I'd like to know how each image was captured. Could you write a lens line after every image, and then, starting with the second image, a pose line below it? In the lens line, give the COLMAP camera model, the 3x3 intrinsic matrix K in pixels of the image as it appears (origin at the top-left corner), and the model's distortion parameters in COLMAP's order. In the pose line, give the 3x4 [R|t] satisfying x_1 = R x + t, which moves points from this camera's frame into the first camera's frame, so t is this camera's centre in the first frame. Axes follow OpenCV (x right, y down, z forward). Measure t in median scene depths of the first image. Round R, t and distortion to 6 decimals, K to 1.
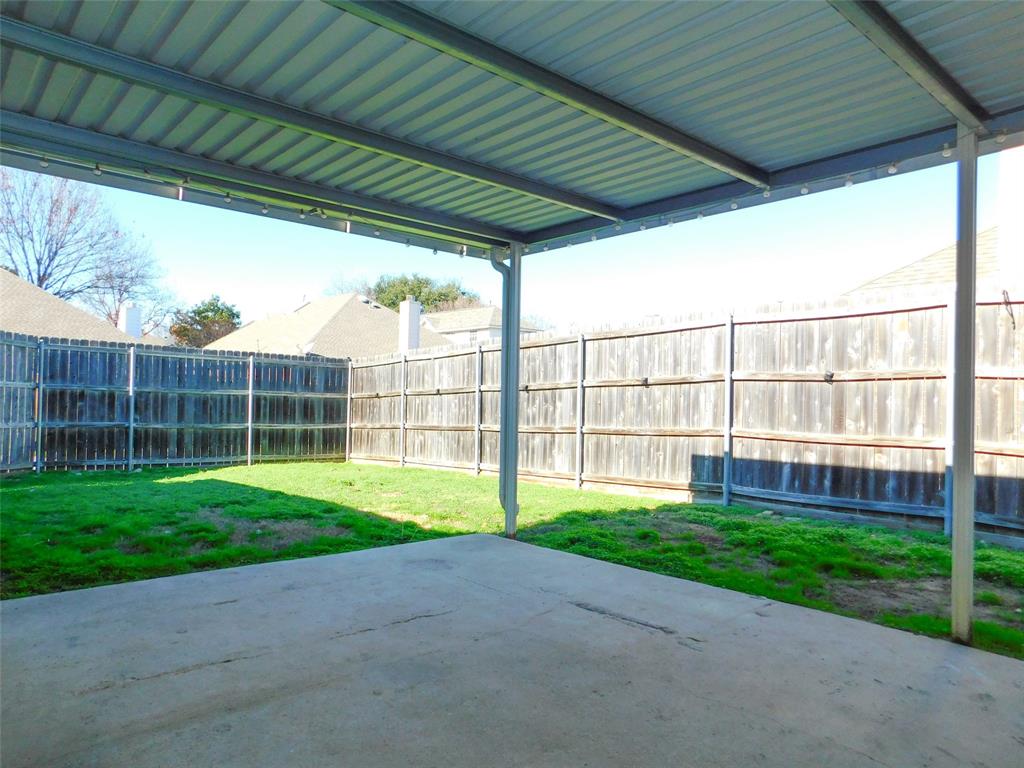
lens RADIAL K [[691.4, 0, 518.9], [0, 691.4, 382.8], [0, 0, 1]] dist [-0.065538, 0.055946]
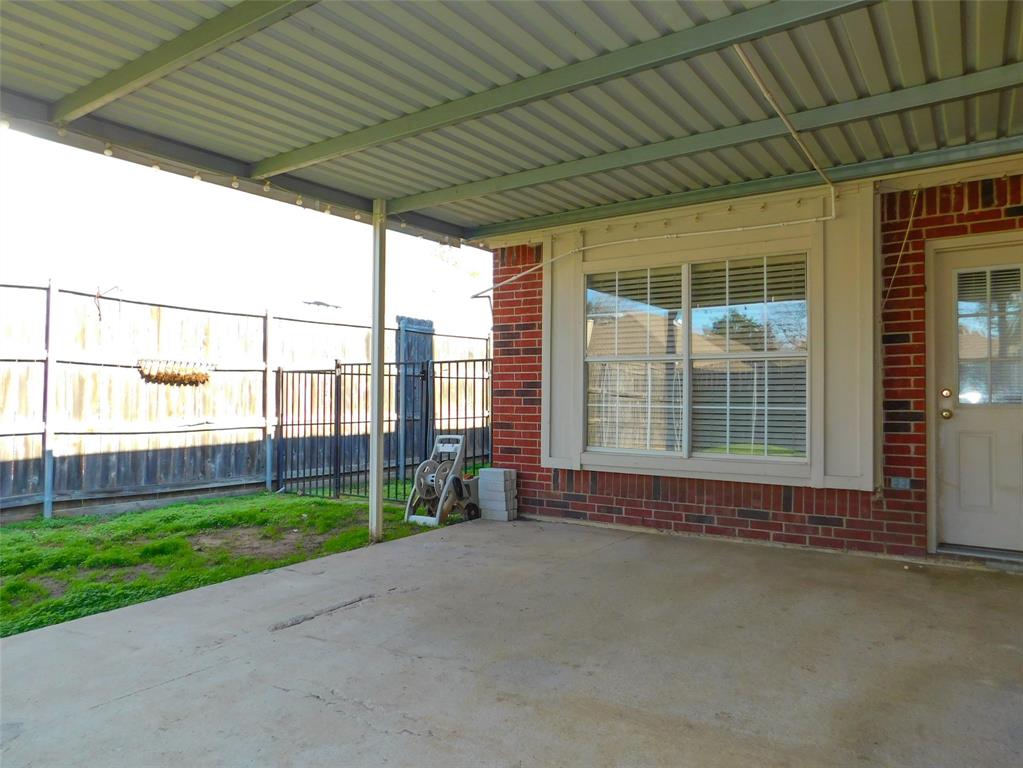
lens RADIAL K [[690.7, 0, 518.4], [0, 690.7, 382.8], [0, 0, 1]] dist [-0.065538, 0.055946]
pose [[-0.251991, 0.002281, 0.967727, -0.870130], [-0.026125, 0.999617, -0.009159, 0.024939], [-0.967377, -0.027590, -0.251835, 1.021052]]
